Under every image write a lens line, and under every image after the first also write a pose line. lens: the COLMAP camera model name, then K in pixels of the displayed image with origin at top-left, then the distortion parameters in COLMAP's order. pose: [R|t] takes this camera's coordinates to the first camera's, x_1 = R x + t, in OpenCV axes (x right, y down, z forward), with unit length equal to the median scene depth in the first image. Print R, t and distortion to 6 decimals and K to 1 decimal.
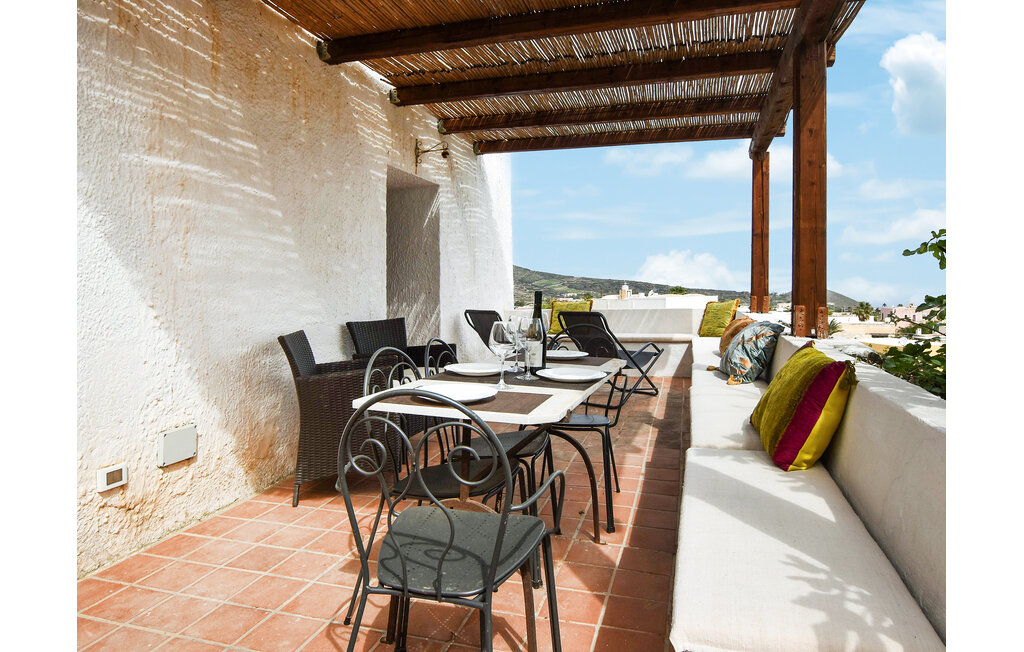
lens RADIAL K [[609.0, 0, 520.4], [0, 609.0, 284.8], [0, 0, 1]] dist [-0.008672, 0.001747]
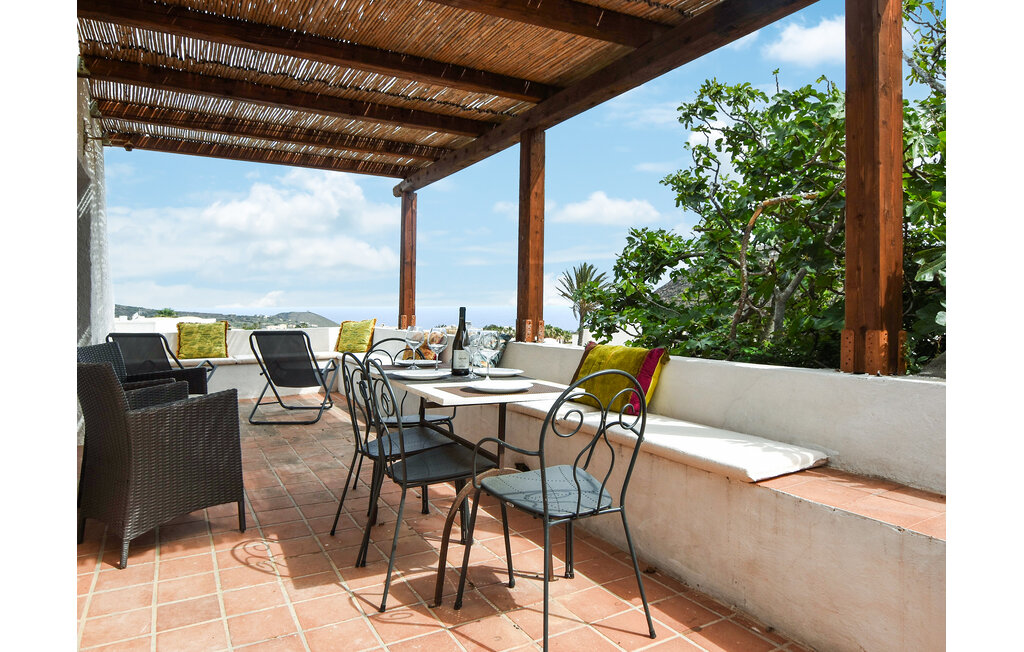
lens RADIAL K [[609.0, 0, 512.1], [0, 609.0, 322.9], [0, 0, 1]] dist [-0.008672, 0.001747]
pose [[0.699500, -0.009775, 0.714566, -0.604689], [-0.003725, 0.999843, 0.017324, 0.020443], [-0.714623, -0.014780, 0.699354, 0.064916]]
